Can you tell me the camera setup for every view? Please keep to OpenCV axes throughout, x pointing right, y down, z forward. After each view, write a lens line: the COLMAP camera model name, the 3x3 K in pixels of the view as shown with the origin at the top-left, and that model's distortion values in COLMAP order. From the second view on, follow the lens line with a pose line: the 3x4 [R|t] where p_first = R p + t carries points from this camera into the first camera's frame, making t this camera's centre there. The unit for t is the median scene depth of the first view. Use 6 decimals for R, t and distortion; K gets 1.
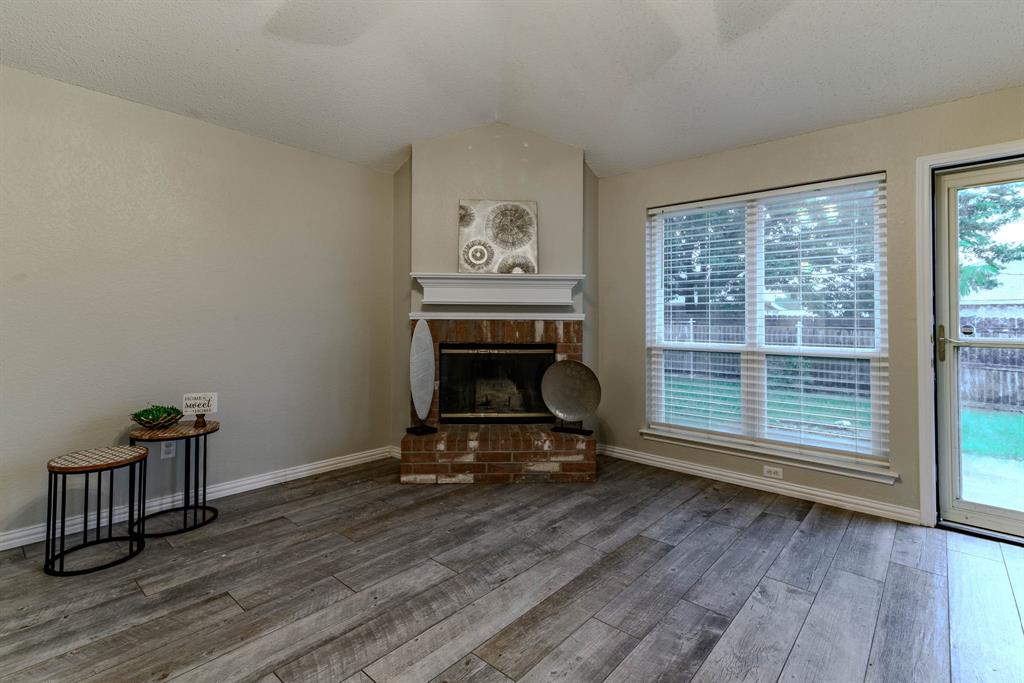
lens RADIAL K [[482.5, 0, 505.3], [0, 482.5, 315.6], [0, 0, 1]] dist [0.012401, -0.000769]
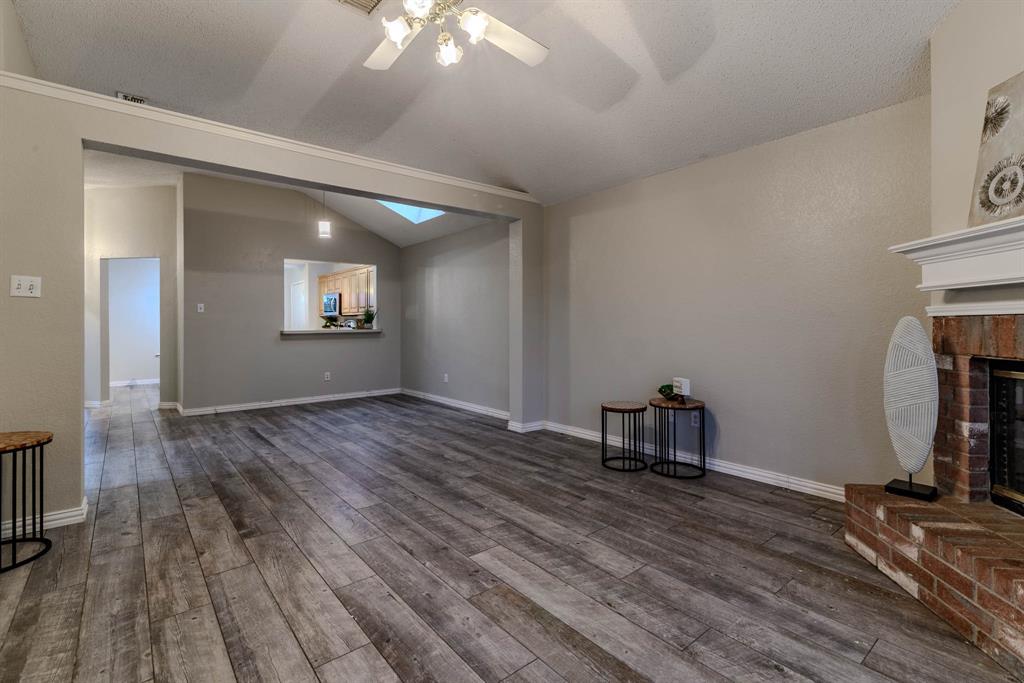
lens RADIAL K [[482.5, 0, 505.3], [0, 482.5, 315.6], [0, 0, 1]] dist [0.012401, -0.000769]
pose [[-0.183089, -0.025322, -0.982770, 0.601860], [0.019095, 0.999388, -0.029308, 0.016842], [0.982911, -0.024131, -0.182493, 0.631146]]
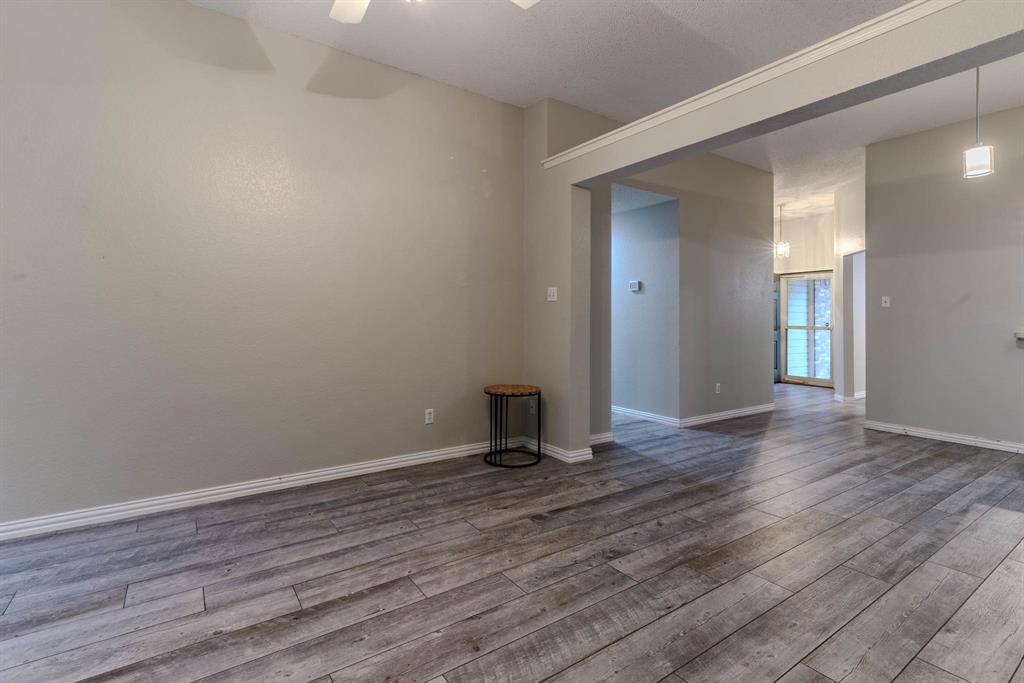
lens RADIAL K [[461.9, 0, 512.5], [0, 461.9, 318.0], [0, 0, 1]] dist [0.009915, -0.000310]
pose [[-0.969587, -0.015480, 0.244255, -0.255697], [-0.020188, 0.999655, -0.016783, 0.010685], [-0.243911, -0.021204, -0.969566, 0.862693]]
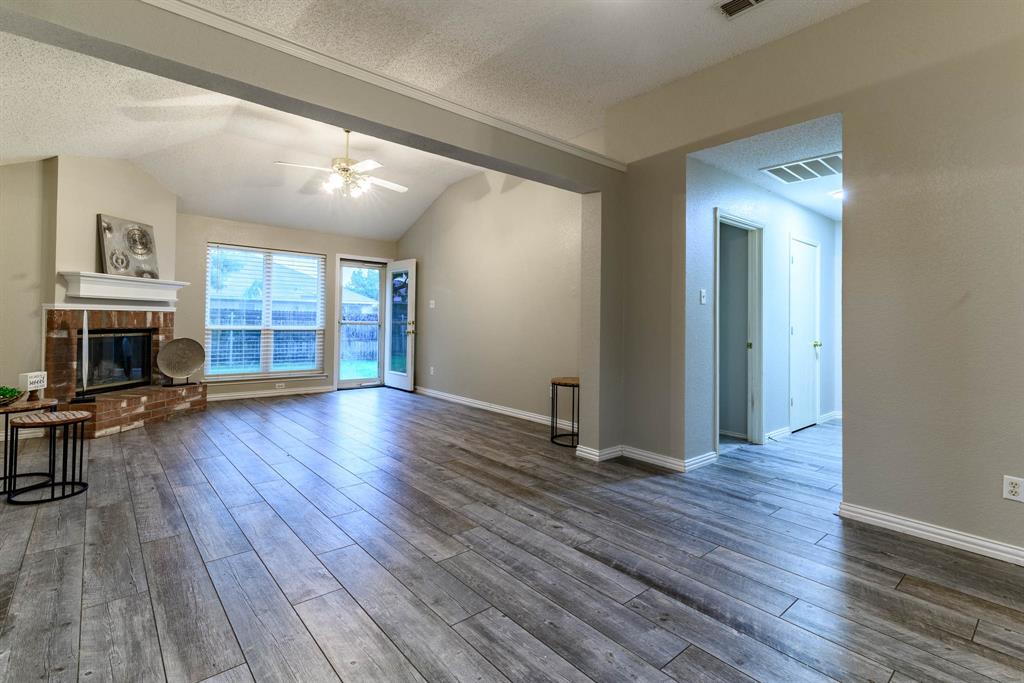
lens RADIAL K [[479.9, 0, 532.3], [0, 479.9, 308.4], [0, 0, 1]] dist [0.016241, -0.000356]
pose [[0.096889, 0.019102, 0.995112, -1.383762], [-0.032974, 0.999329, -0.015973, -0.015041], [-0.994749, -0.031266, 0.097454, -0.268397]]
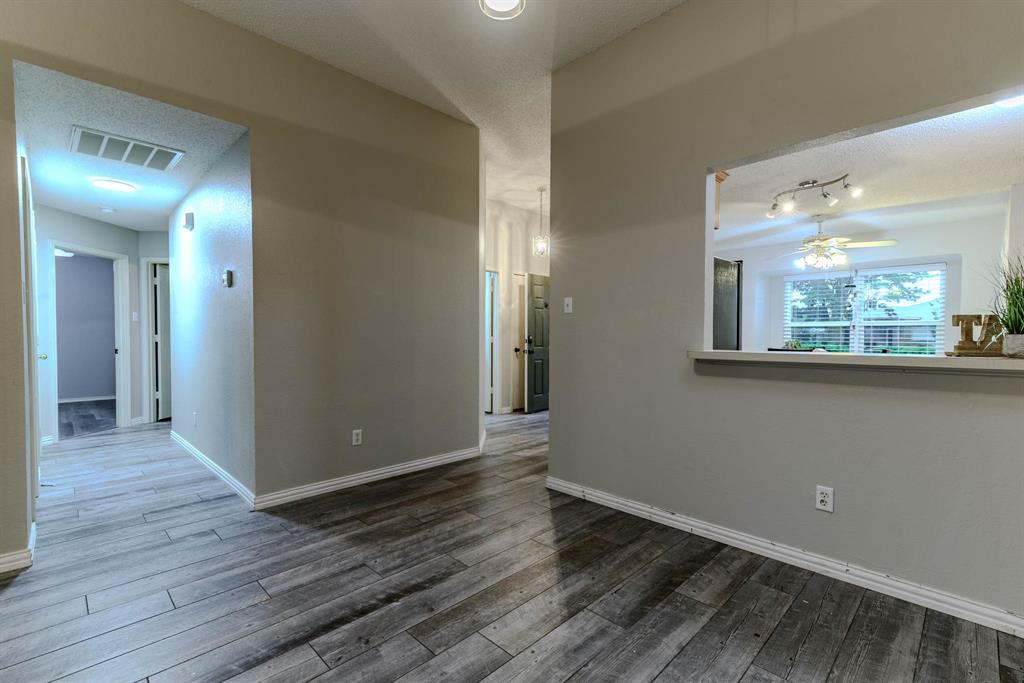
lens RADIAL K [[471.7, 0, 507.5], [0, 471.7, 349.1], [0, 0, 1]] dist [0.013750, -0.000003]
pose [[-0.998721, -0.014602, 0.048411, -0.983428], [-0.013447, 0.999619, 0.024105, -0.018361], [-0.048745, 0.023423, -0.998537, 0.152948]]
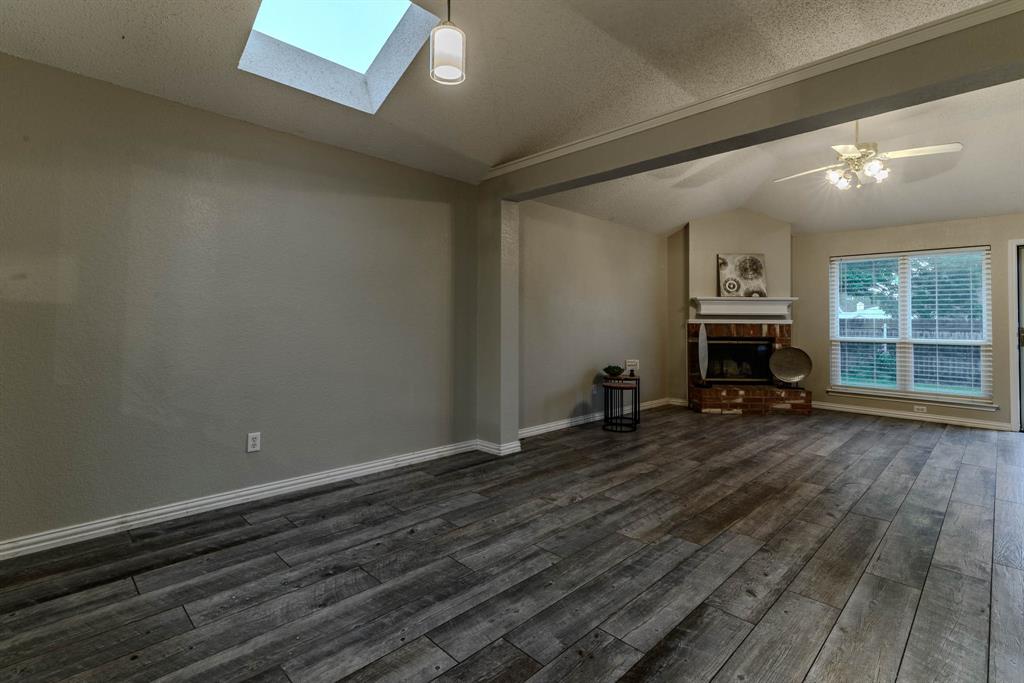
lens RADIAL K [[490.8, 0, 500.6], [0, 490.8, 315.7], [0, 0, 1]] dist [0.016586, -0.001248]
pose [[0.997984, 0.000638, -0.063461, -0.851106], [-0.000717, 0.999999, -0.001228, -0.018556], [0.063460, 0.001271, 0.997984, -0.900320]]
